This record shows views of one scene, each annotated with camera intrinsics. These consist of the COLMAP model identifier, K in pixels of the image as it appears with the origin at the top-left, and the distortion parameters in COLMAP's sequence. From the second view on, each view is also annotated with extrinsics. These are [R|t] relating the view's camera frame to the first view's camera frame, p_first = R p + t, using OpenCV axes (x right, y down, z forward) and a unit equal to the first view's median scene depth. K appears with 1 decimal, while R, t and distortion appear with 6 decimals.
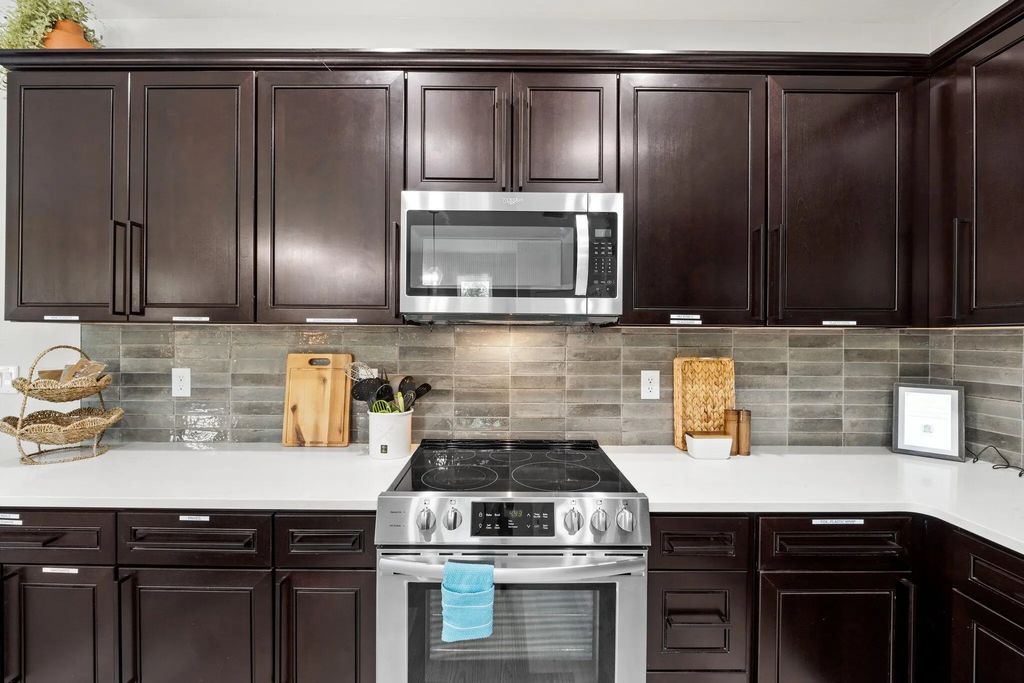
lens RADIAL K [[435.1, 0, 510.3], [0, 435.1, 339.4], [0, 0, 1]] dist [-0.004982, -0.000686]
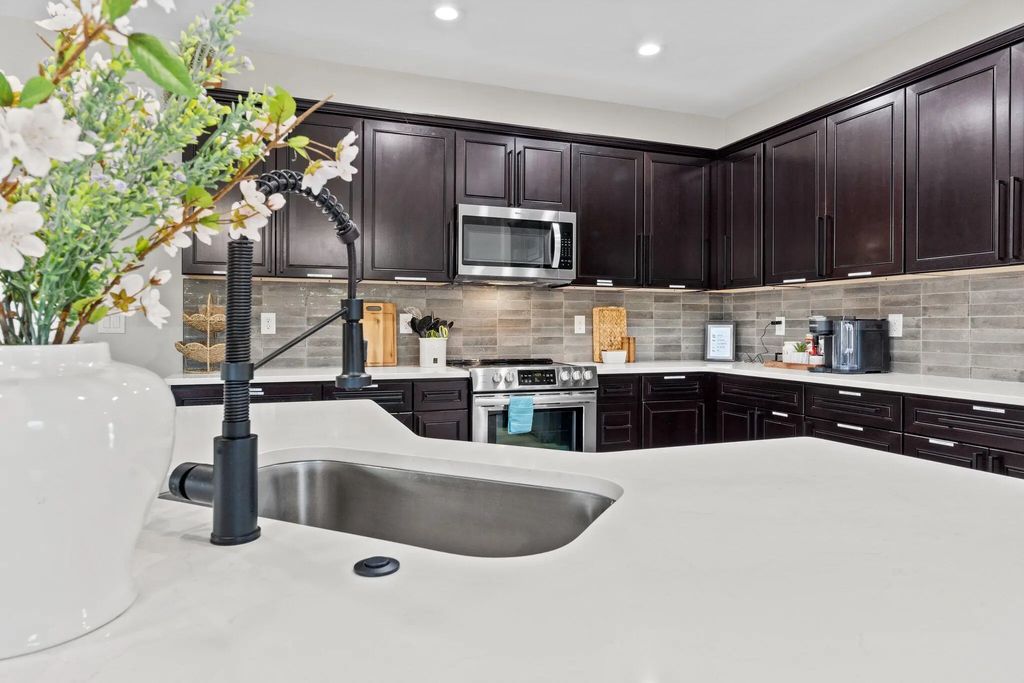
lens RADIAL K [[608.1, 0, 508.3], [0, 608.1, 337.6], [0, 0, 1]] dist [-0.019488, 0.000189]
pose [[0.943151, -0.009258, 0.332237, -0.730648], [0.005220, 0.999901, 0.013045, 0.131701], [-0.332325, -0.010569, 0.943106, -1.120065]]
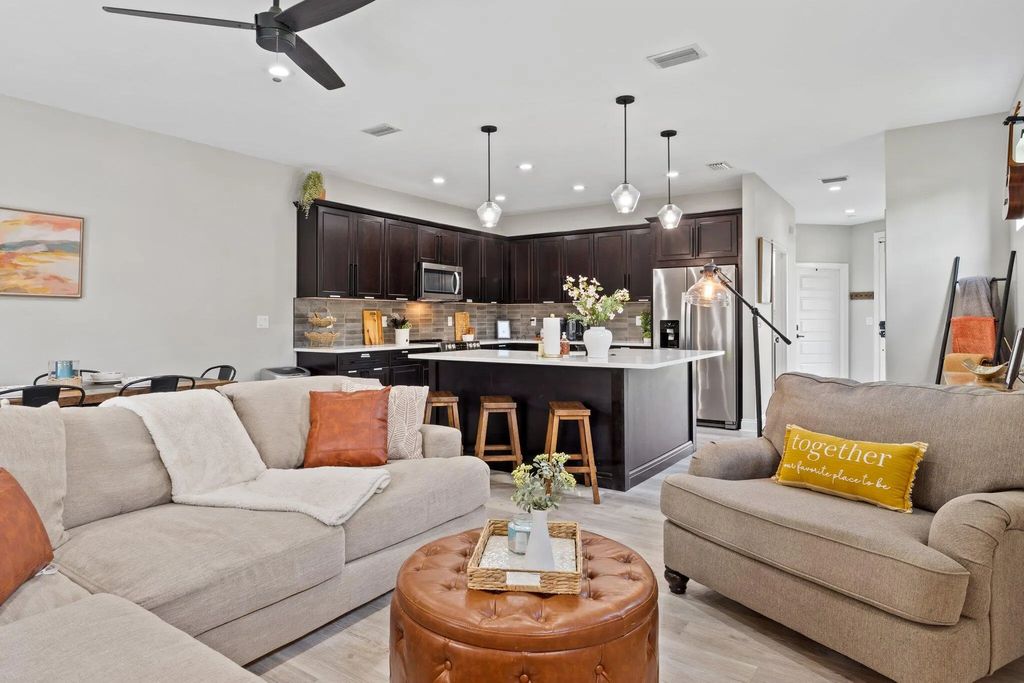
lens RADIAL K [[608.1, 0, 508.3], [0, 608.1, 337.6], [0, 0, 1]] dist [-0.019488, 0.000189]
pose [[0.569810, -0.032658, 0.821127, -3.239867], [0.008337, 0.999388, 0.033963, 0.082759], [-0.821734, -0.012507, 0.569734, -1.957345]]
